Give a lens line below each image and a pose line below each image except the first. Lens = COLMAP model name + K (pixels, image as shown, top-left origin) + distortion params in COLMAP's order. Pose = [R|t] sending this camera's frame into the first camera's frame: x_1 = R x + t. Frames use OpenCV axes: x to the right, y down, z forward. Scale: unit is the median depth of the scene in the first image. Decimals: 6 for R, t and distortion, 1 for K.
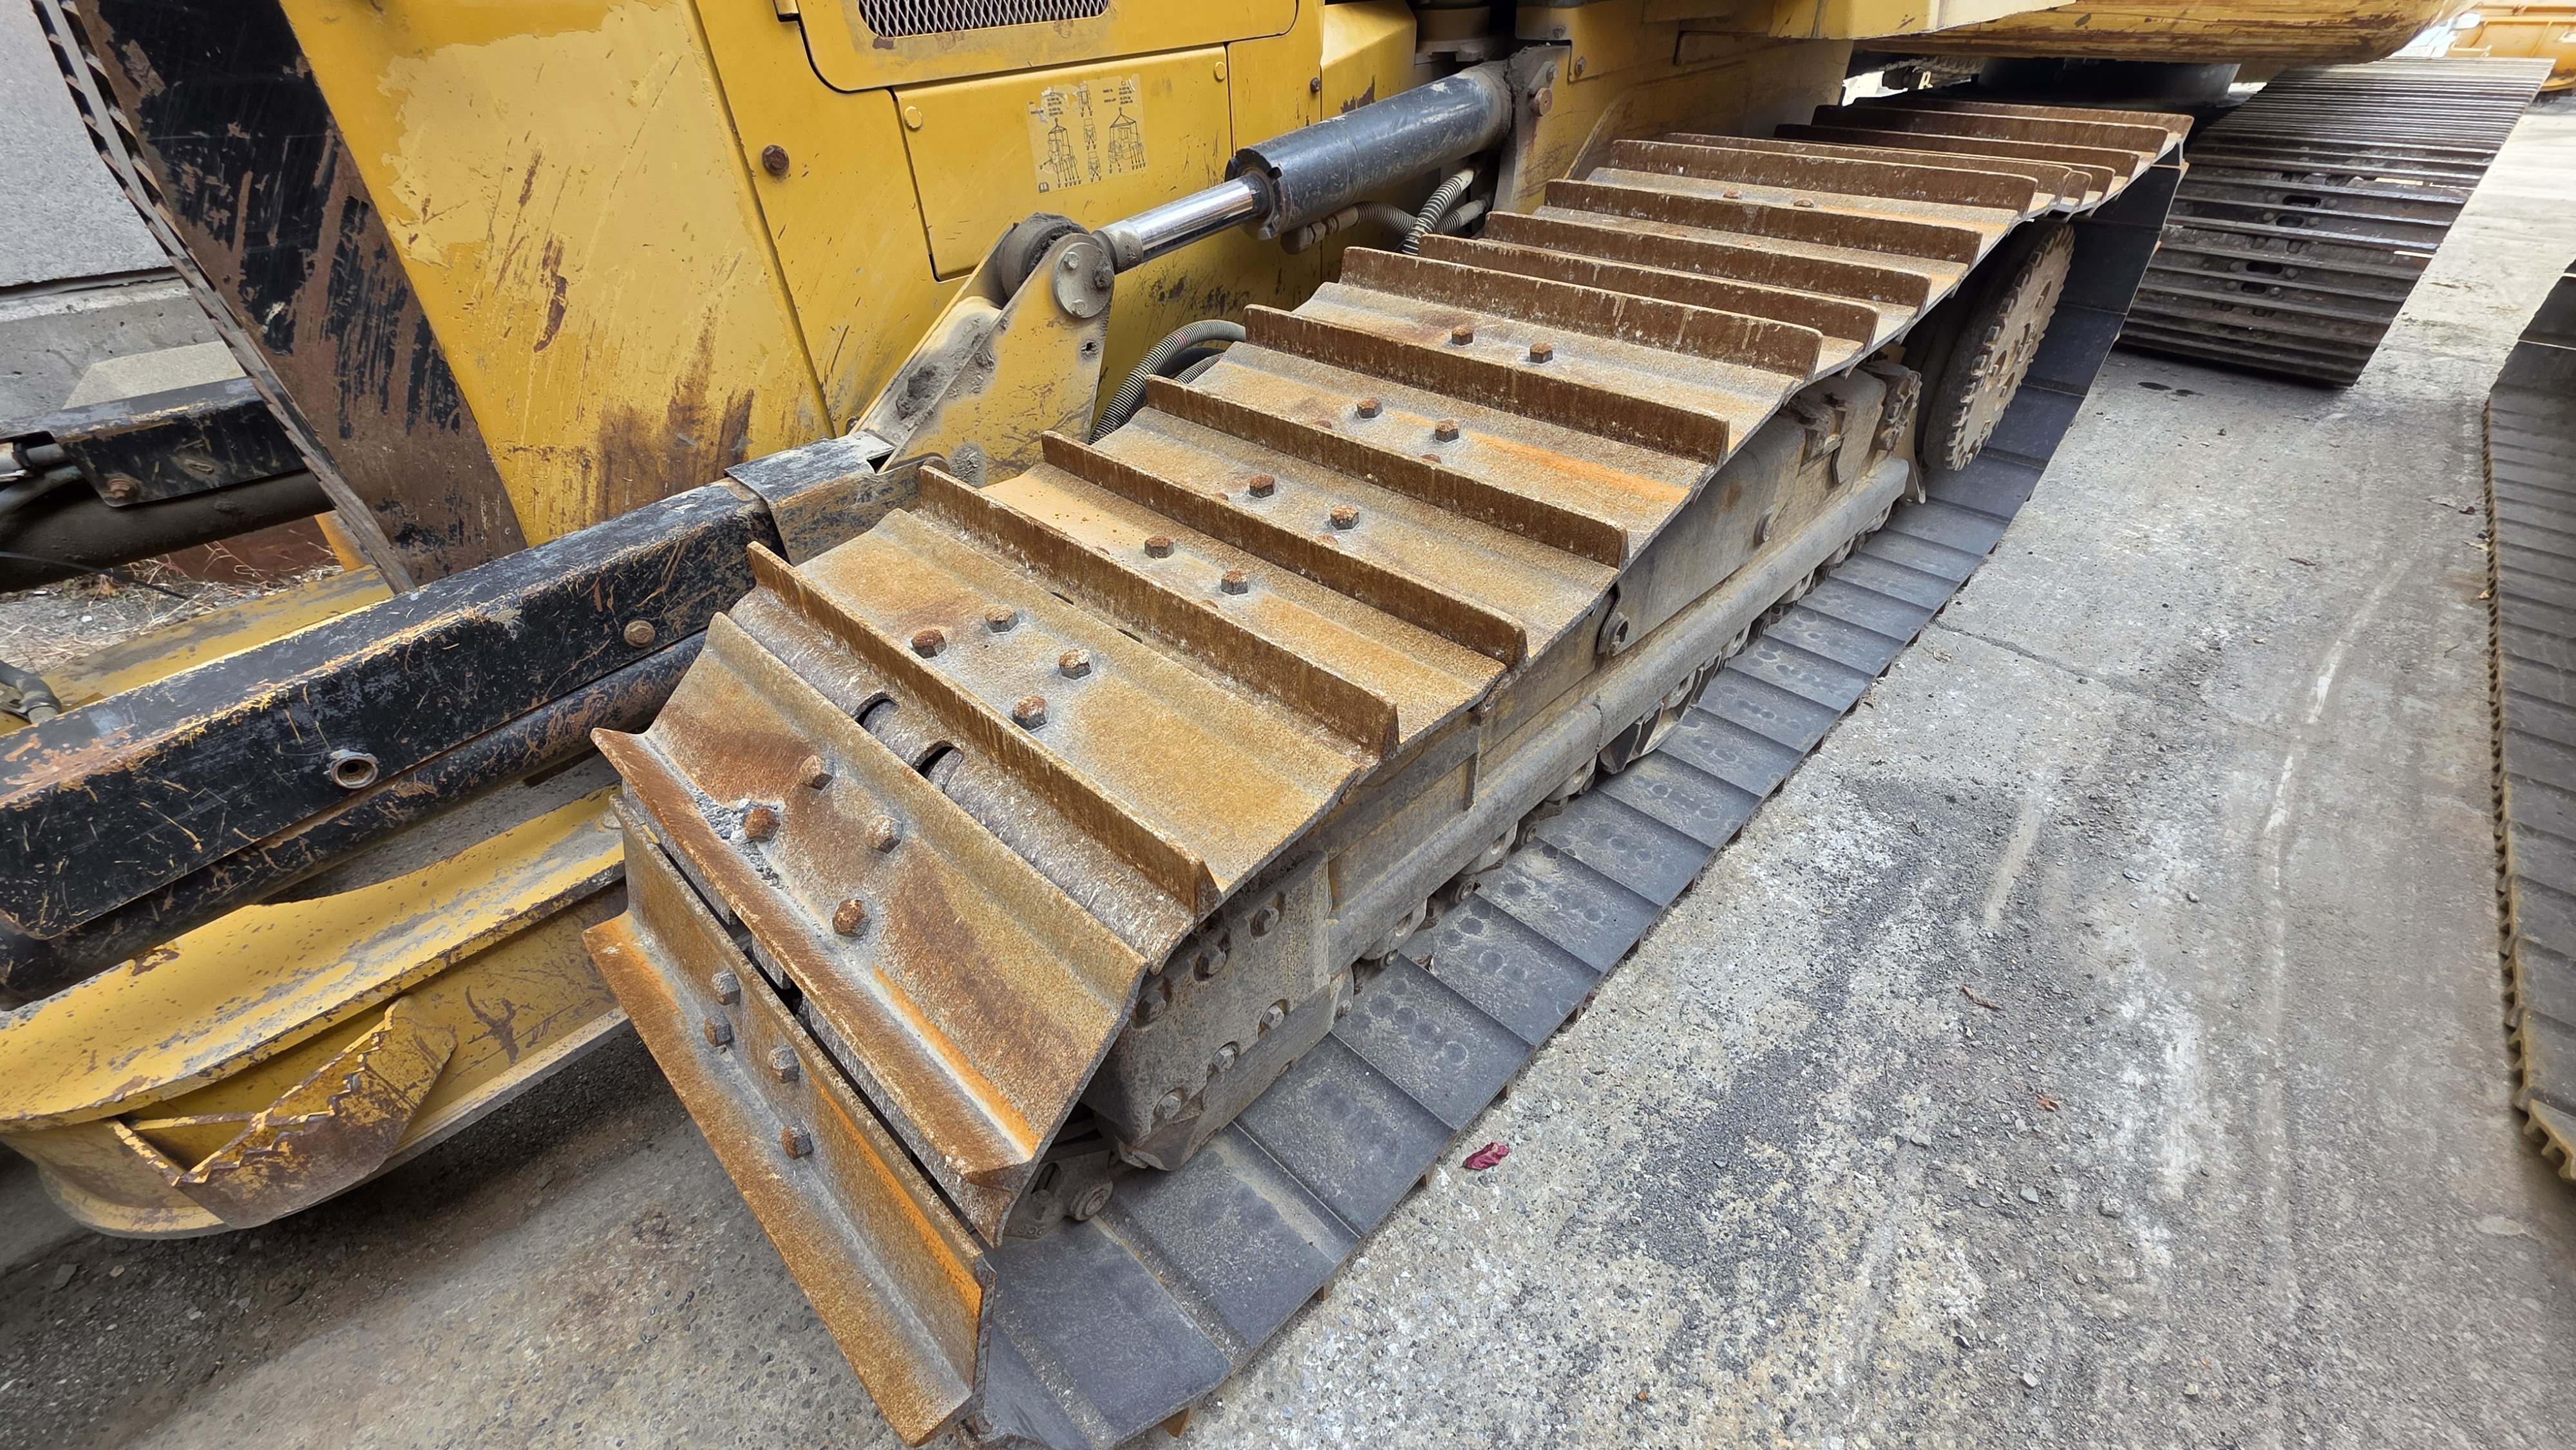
lens RADIAL K [[1023.1, 0, 1292.0], [0, 1023.1, 732.4], [0, 0, 1]] dist [0.003797, 0.000165]
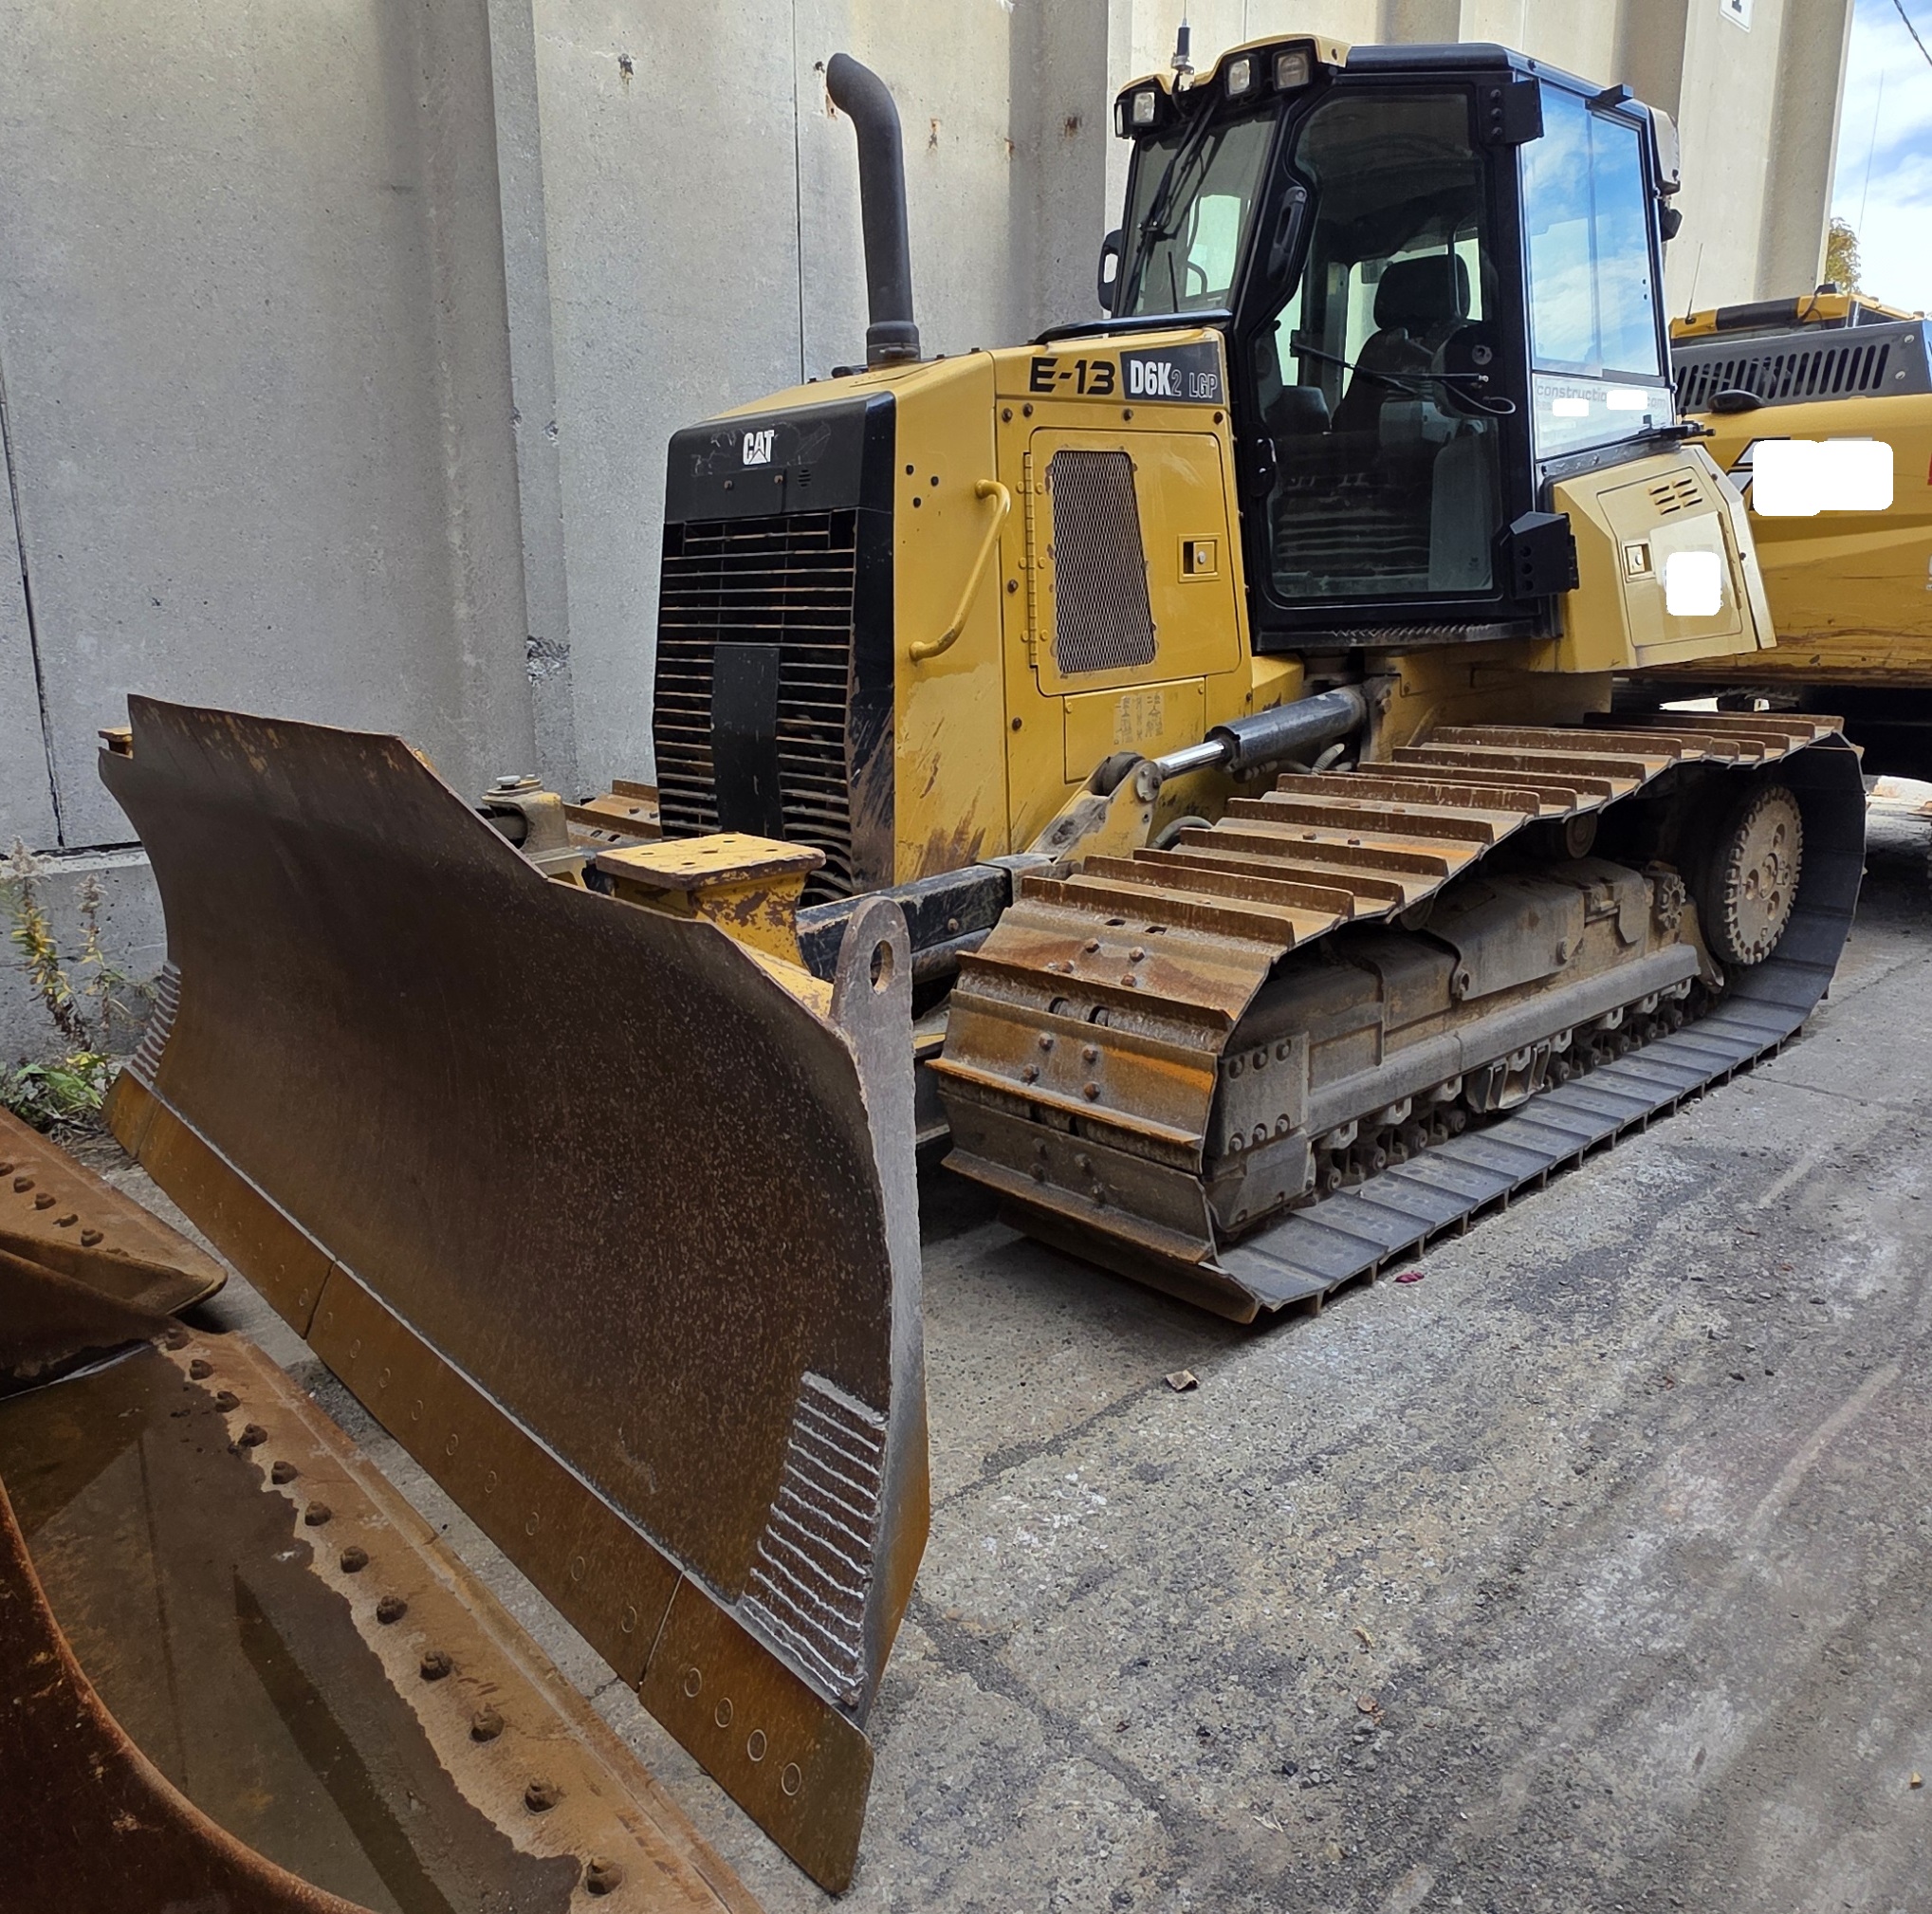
lens RADIAL K [[1501.5, 0, 966.5], [0, 1501.5, 936.2], [0, 0, 1]] dist [0.003547, -0.003168]
pose [[0.998393, 0.005537, -0.056402, -0.393228], [-0.028181, 0.911959, -0.409313, 0.988182], [0.049170, 0.410244, 0.910649, -1.459523]]
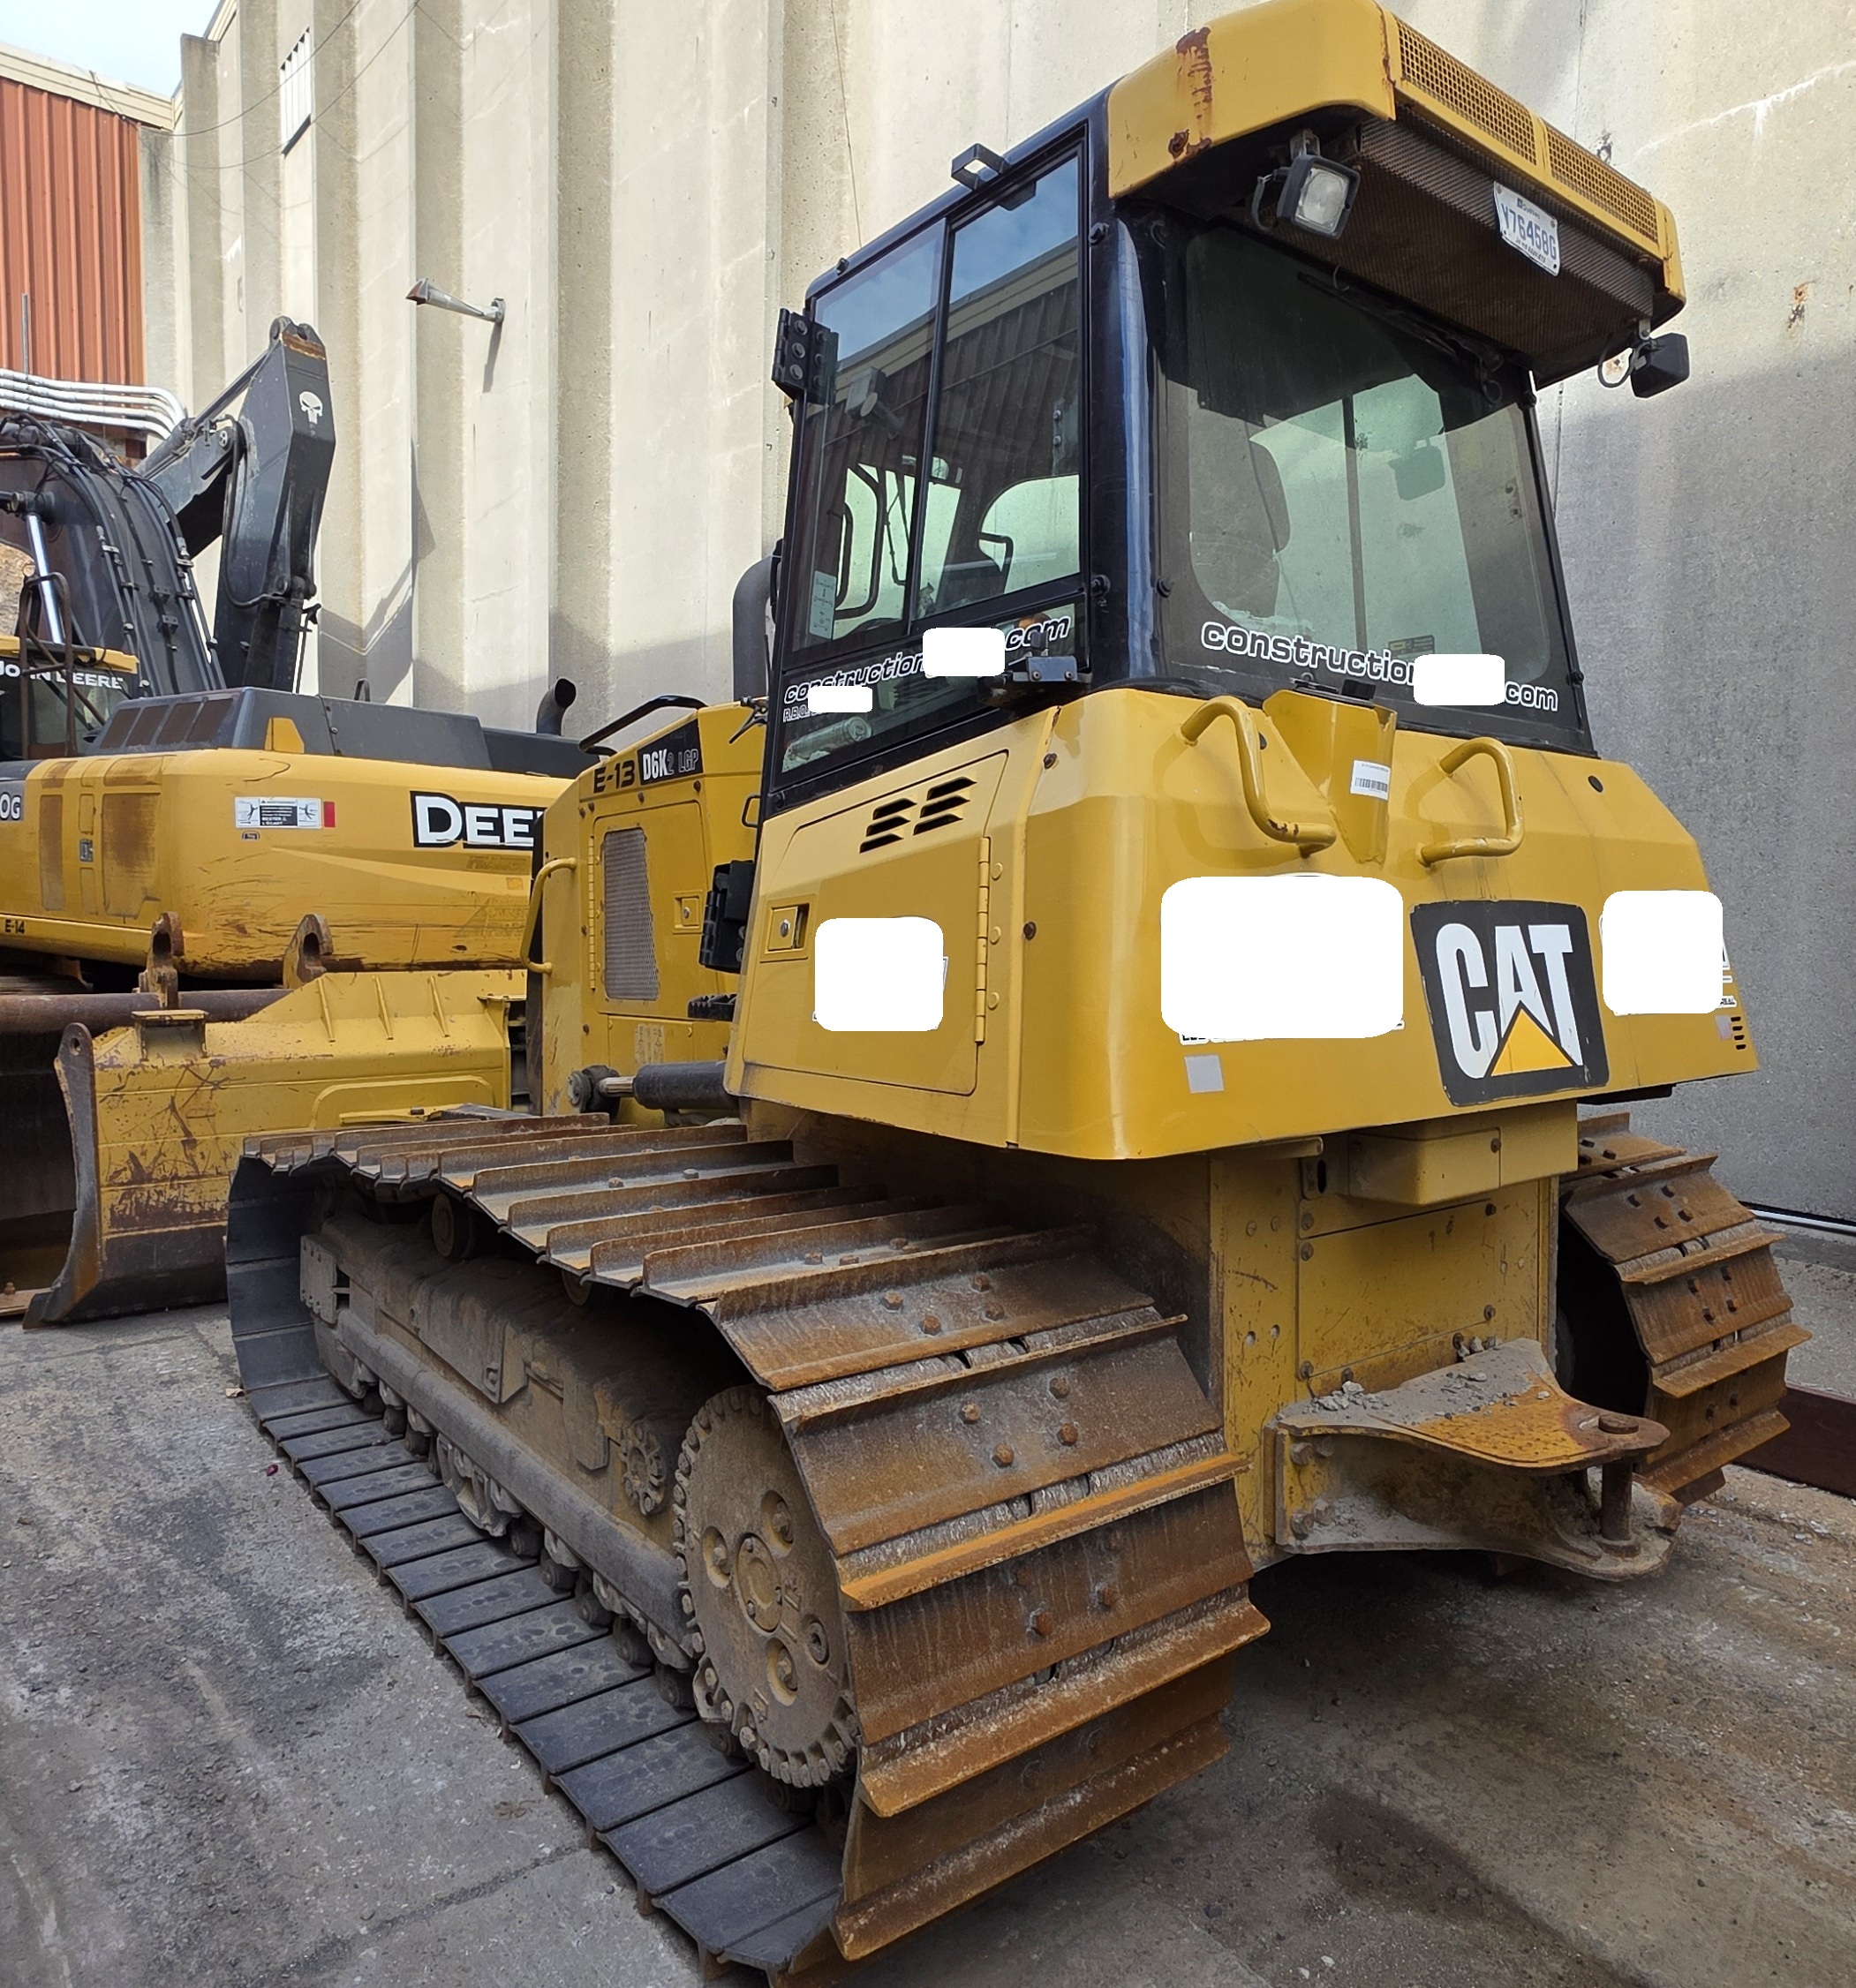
lens RADIAL K [[1409.0, 0, 951.6], [0, 1409.0, 1004.3], [0, 0, 1]] dist [0.012817, -0.005015]
pose [[-0.131182, 0.073843, -0.988604, 2.912907], [-0.609805, 0.780232, 0.139197, -1.607228], [0.781620, 0.621116, -0.057323, 1.789311]]
